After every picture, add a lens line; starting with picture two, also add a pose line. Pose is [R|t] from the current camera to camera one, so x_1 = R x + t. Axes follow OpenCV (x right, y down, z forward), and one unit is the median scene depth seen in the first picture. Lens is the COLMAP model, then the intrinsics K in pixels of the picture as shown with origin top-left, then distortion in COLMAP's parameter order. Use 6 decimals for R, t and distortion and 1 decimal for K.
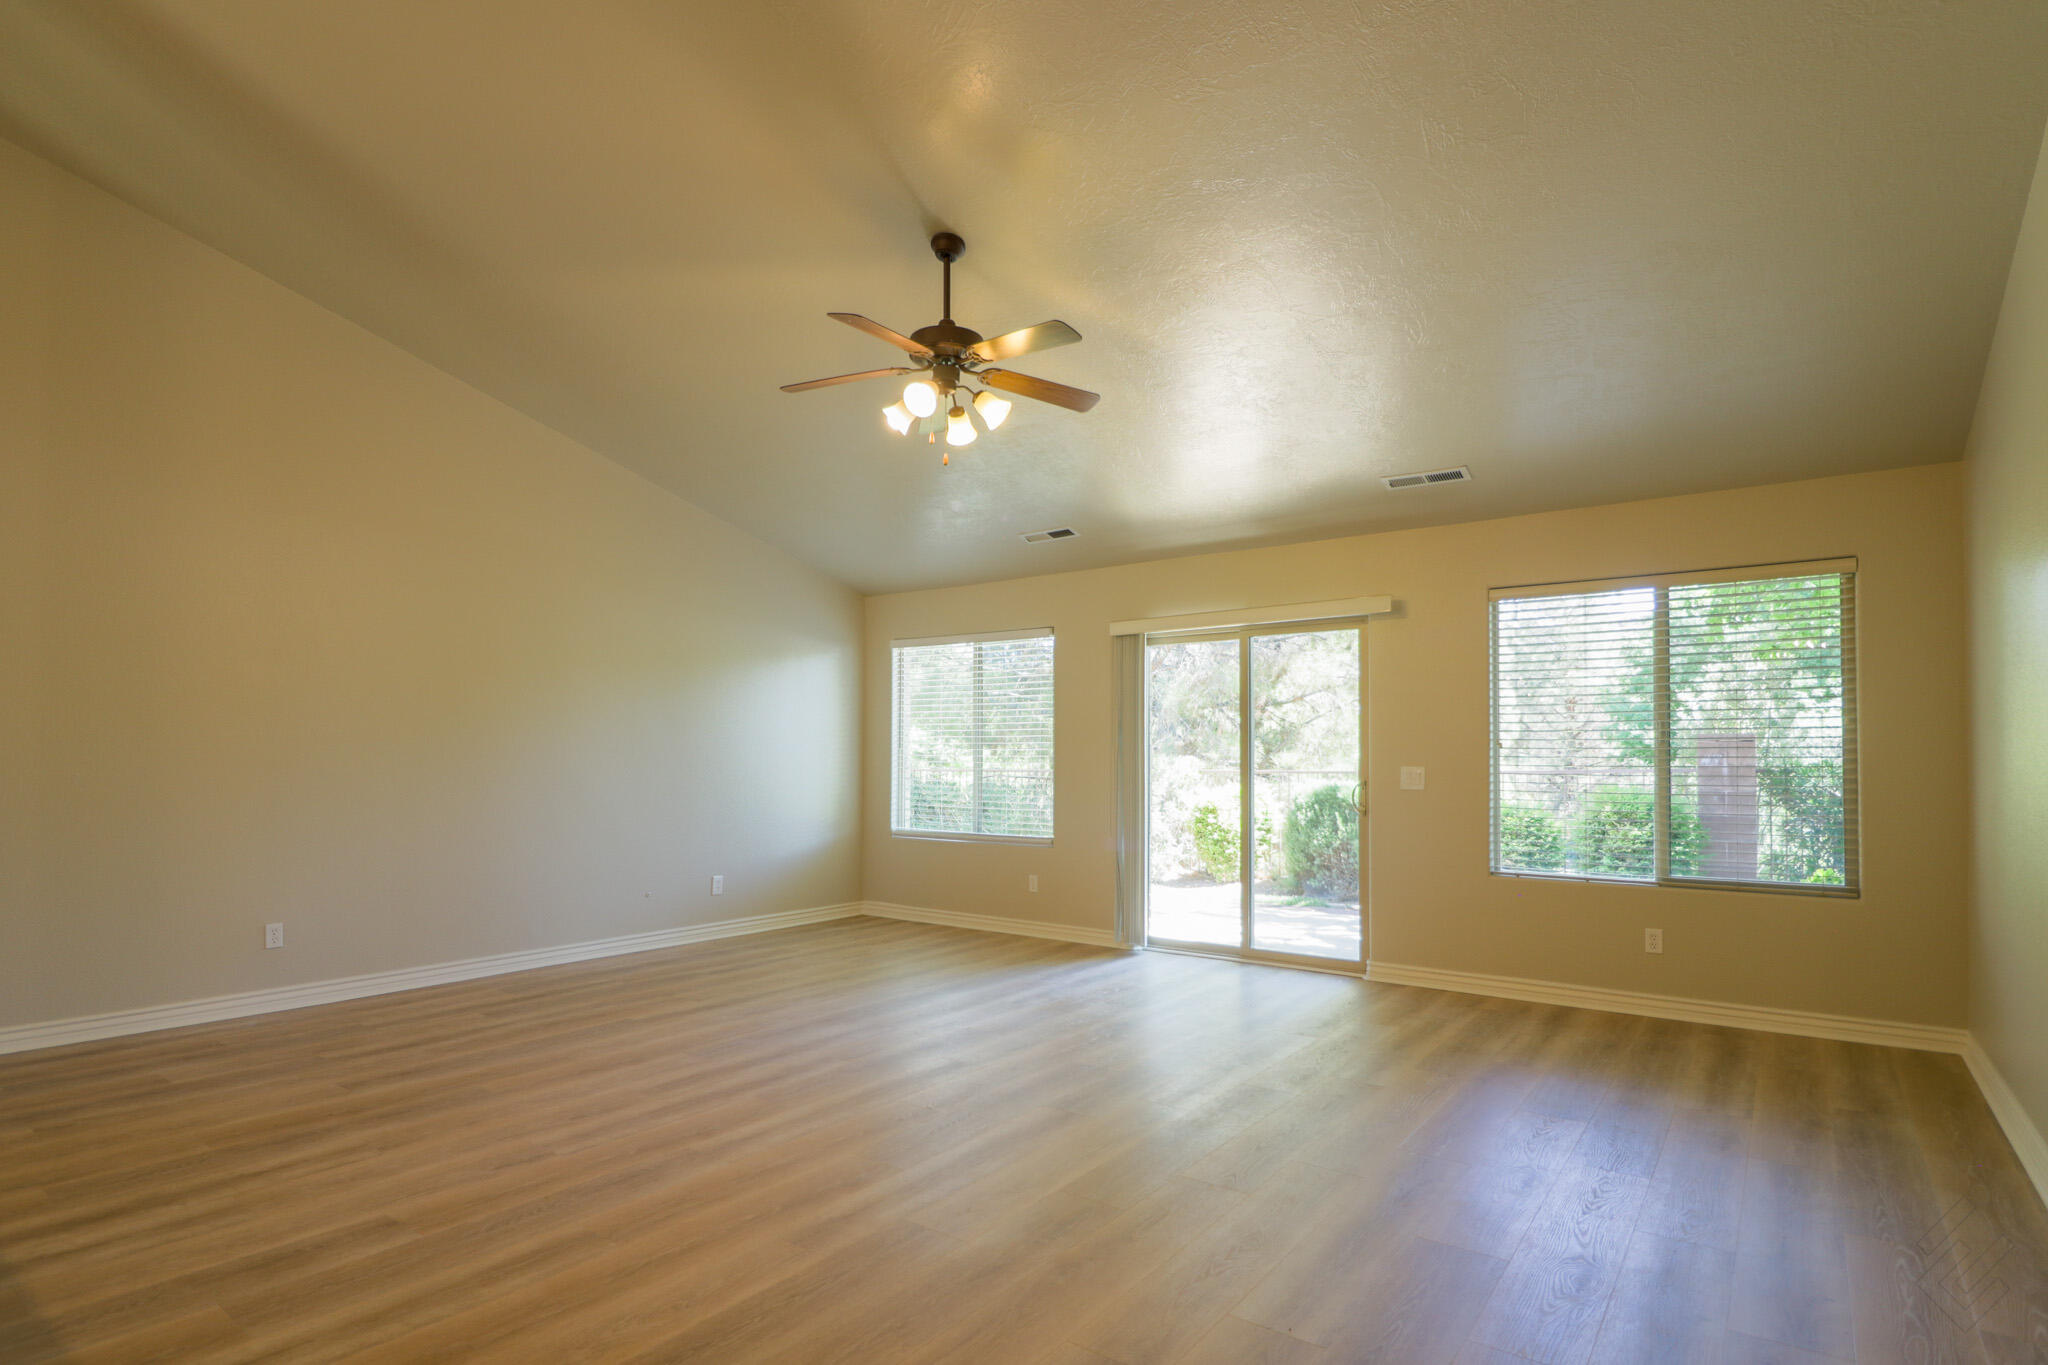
lens RADIAL K [[1030.4, 0, 1028.0], [0, 1030.4, 753.7], [0, 0, 1]] dist [0.001358, 0.000052]
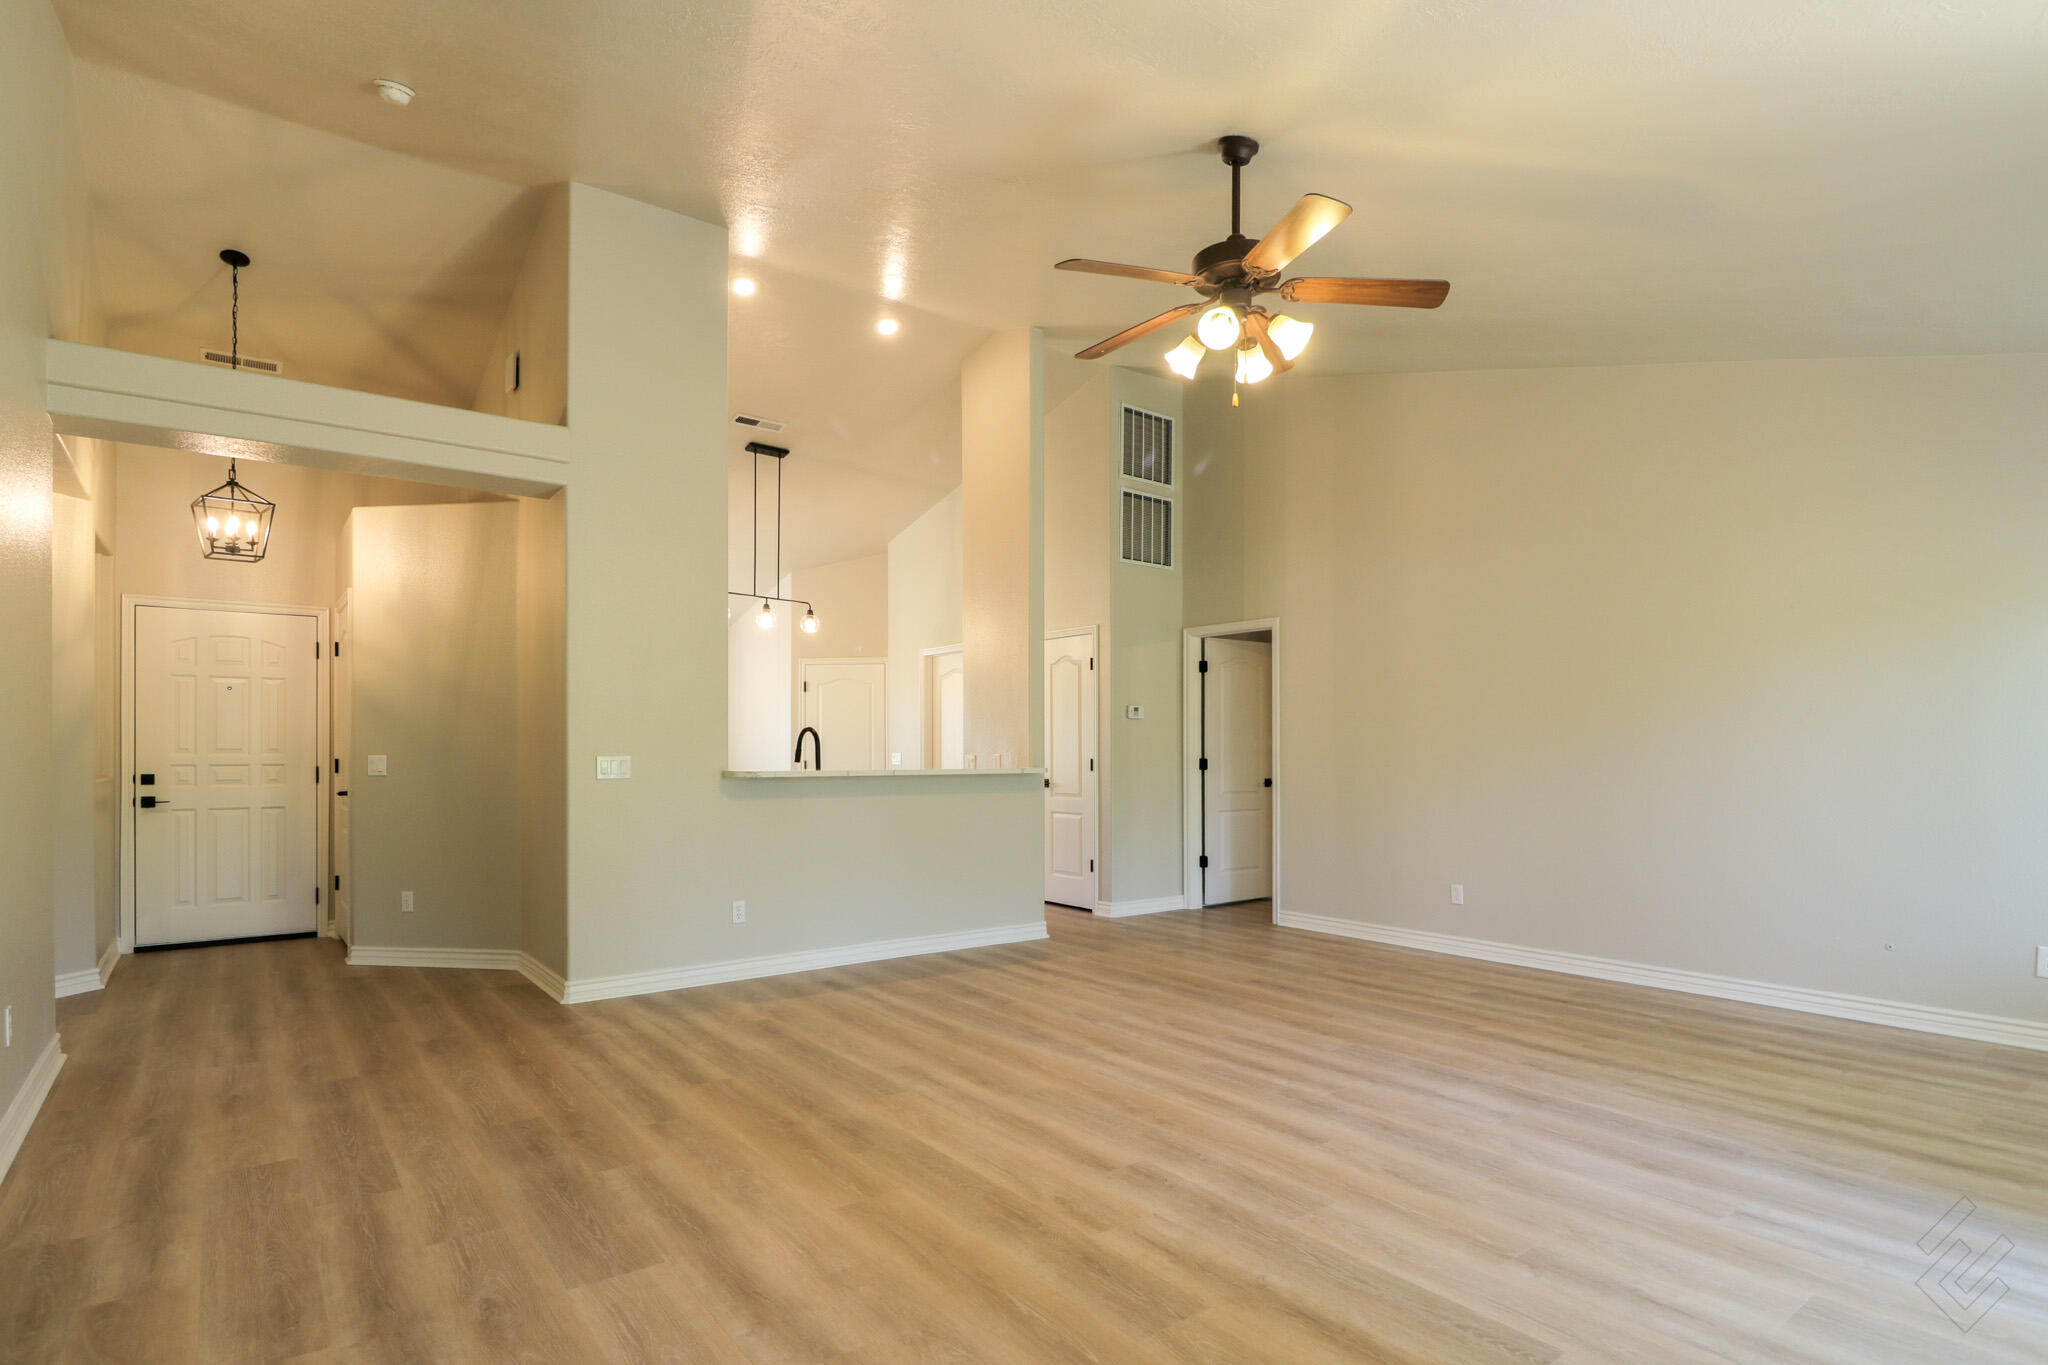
lens RADIAL K [[1056.0, 0, 1033.9], [0, 1056.0, 759.5], [0, 0, 1]] dist [0.001200, -0.000110]
pose [[-0.278842, 0.000458, -0.960337, 0.549627], [0.003315, 0.999994, -0.000485, 0.008275], [0.960331, -0.003319, -0.278842, 0.727965]]
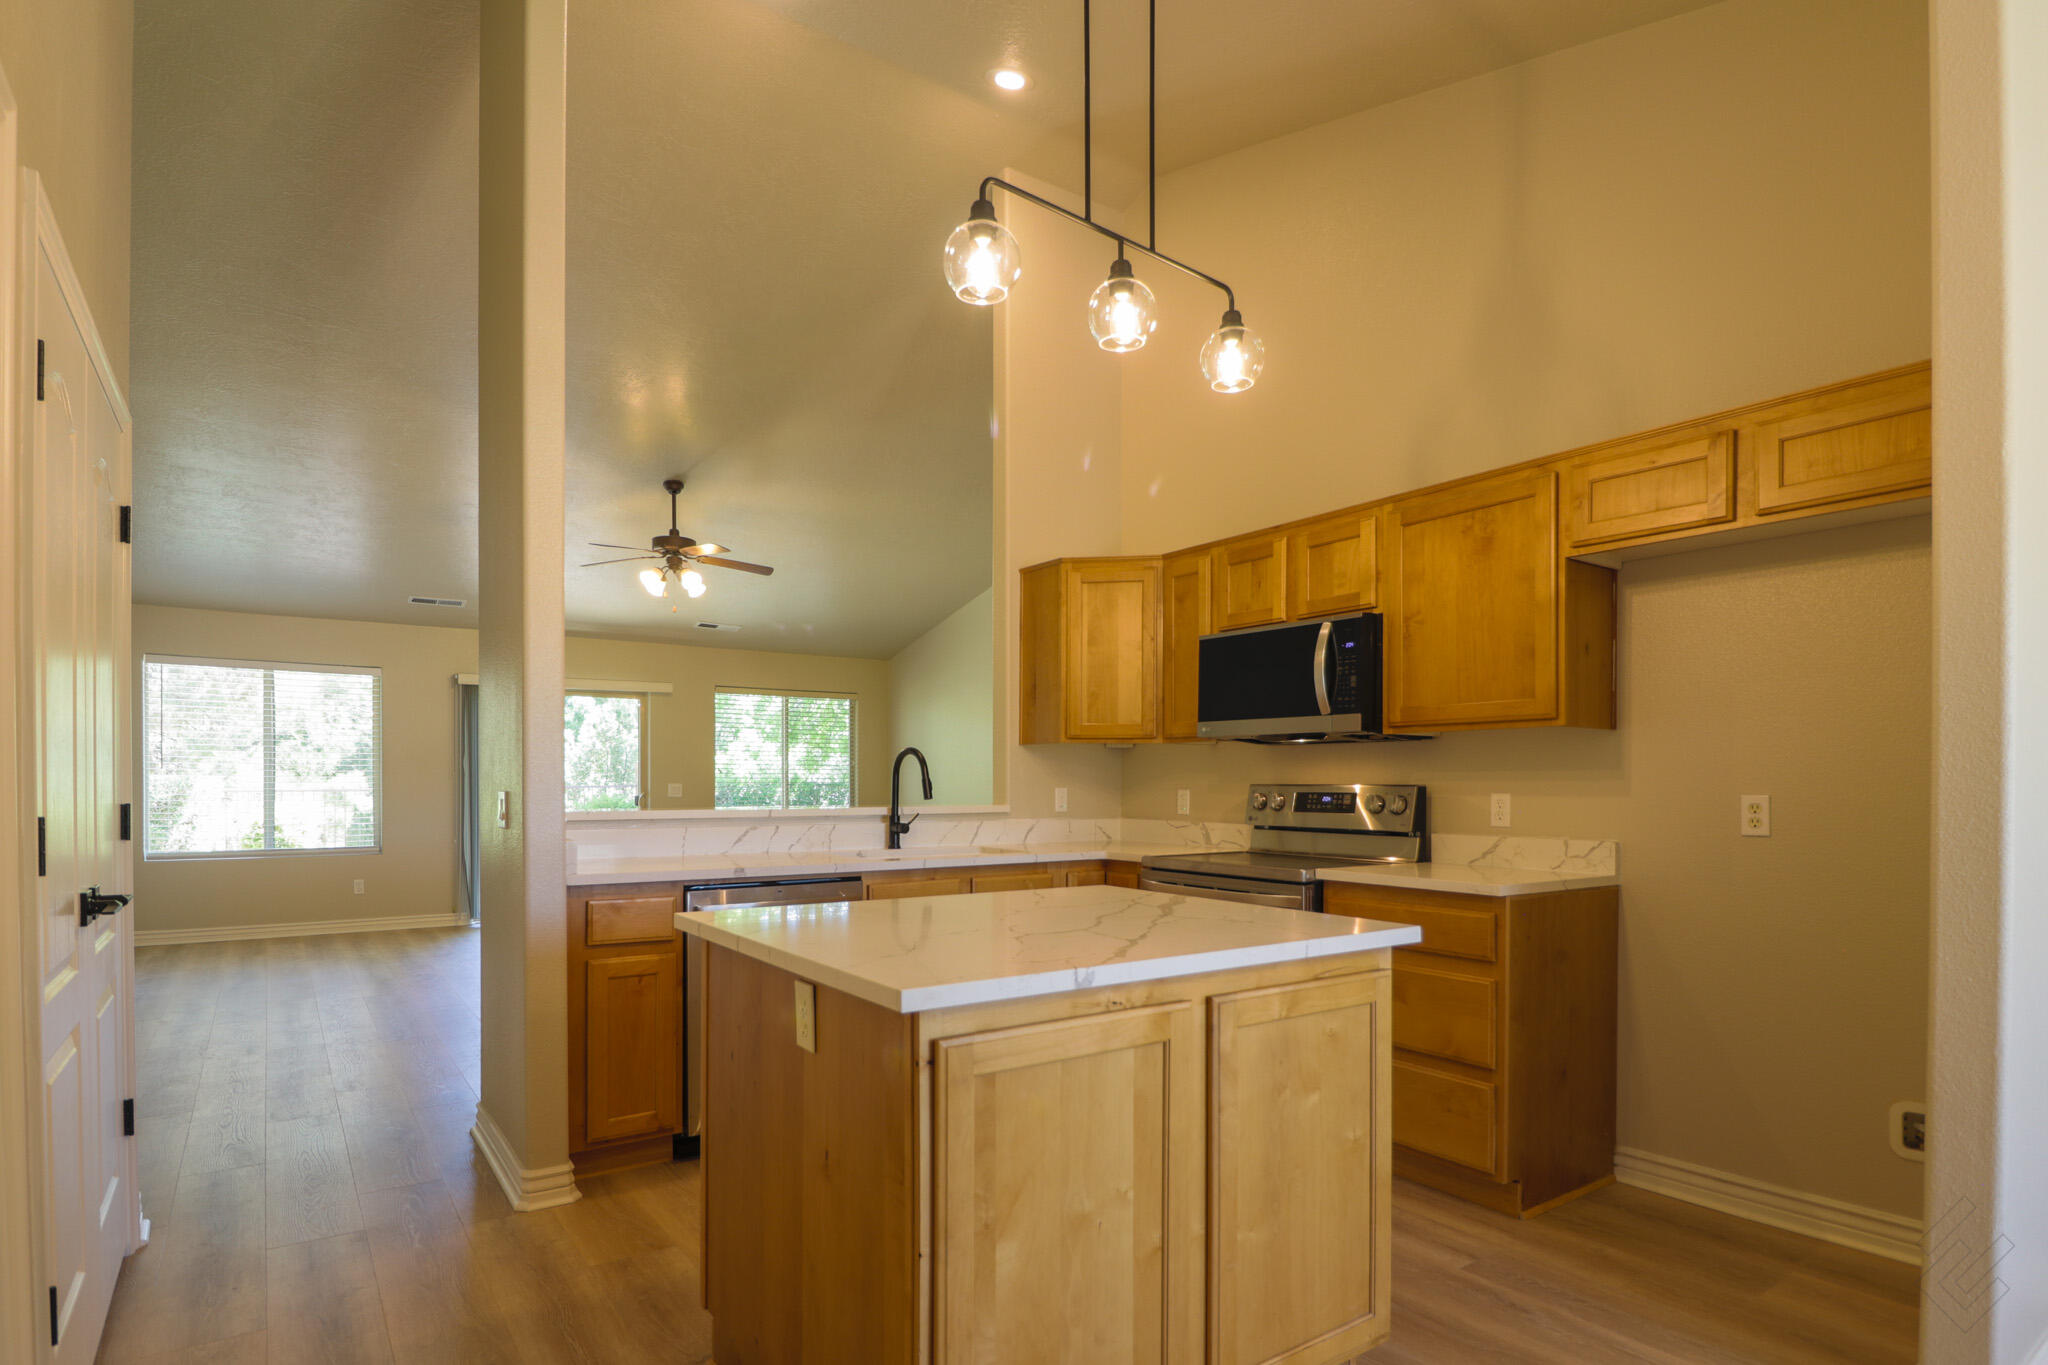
lens RADIAL K [[1056.0, 0, 1033.9], [0, 1056.0, 759.5], [0, 0, 1]] dist [0.001200, -0.000110]
pose [[0.304162, 0.016755, 0.952473, -1.108206], [-0.005979, 0.999859, -0.015679, -0.003836], [-0.952602, -0.000926, 0.304219, -0.107250]]
